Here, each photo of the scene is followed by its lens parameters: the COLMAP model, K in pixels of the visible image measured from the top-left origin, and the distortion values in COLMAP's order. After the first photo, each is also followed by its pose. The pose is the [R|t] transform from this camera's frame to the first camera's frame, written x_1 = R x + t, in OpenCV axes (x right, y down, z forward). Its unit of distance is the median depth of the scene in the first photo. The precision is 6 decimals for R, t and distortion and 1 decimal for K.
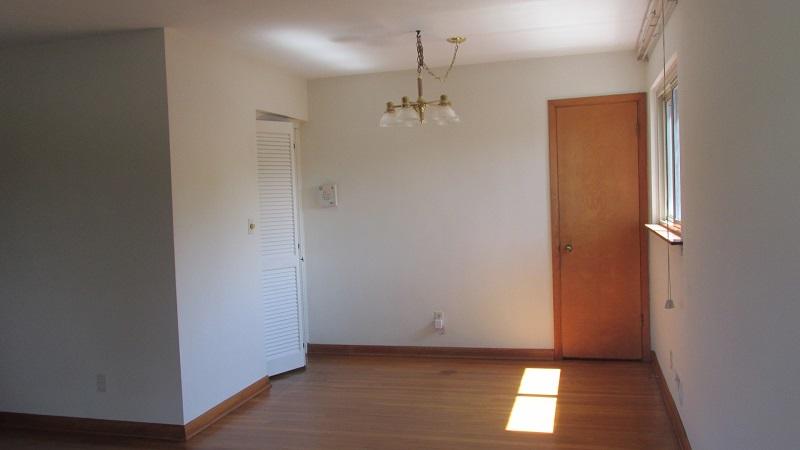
lens RADIAL K [[667.7, 0, 398.8], [0, 667.7, 223.3], [0, 0, 1]] dist [-0.029618, 0.014835]
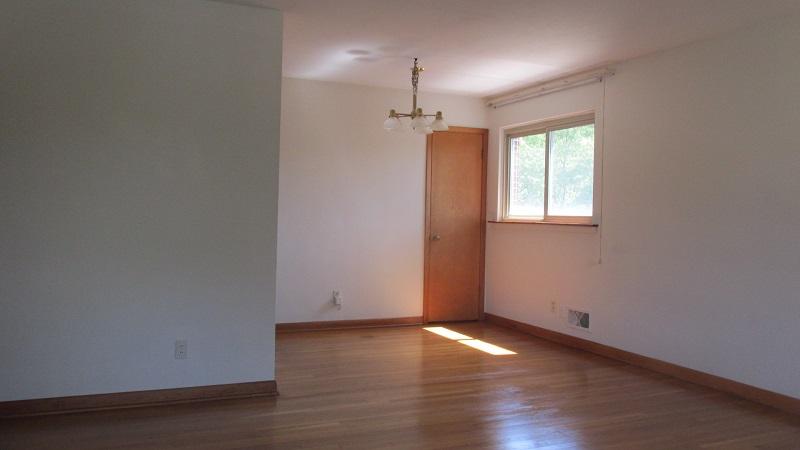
lens RADIAL K [[667.7, 0, 398.8], [0, 667.7, 224.7], [0, 0, 1]] dist [-0.029618, 0.014835]
pose [[0.762040, 0.047222, 0.645806, -0.661658], [-0.023325, 0.998692, -0.045502, 0.073539], [-0.647110, 0.019612, 0.762144, 0.040188]]
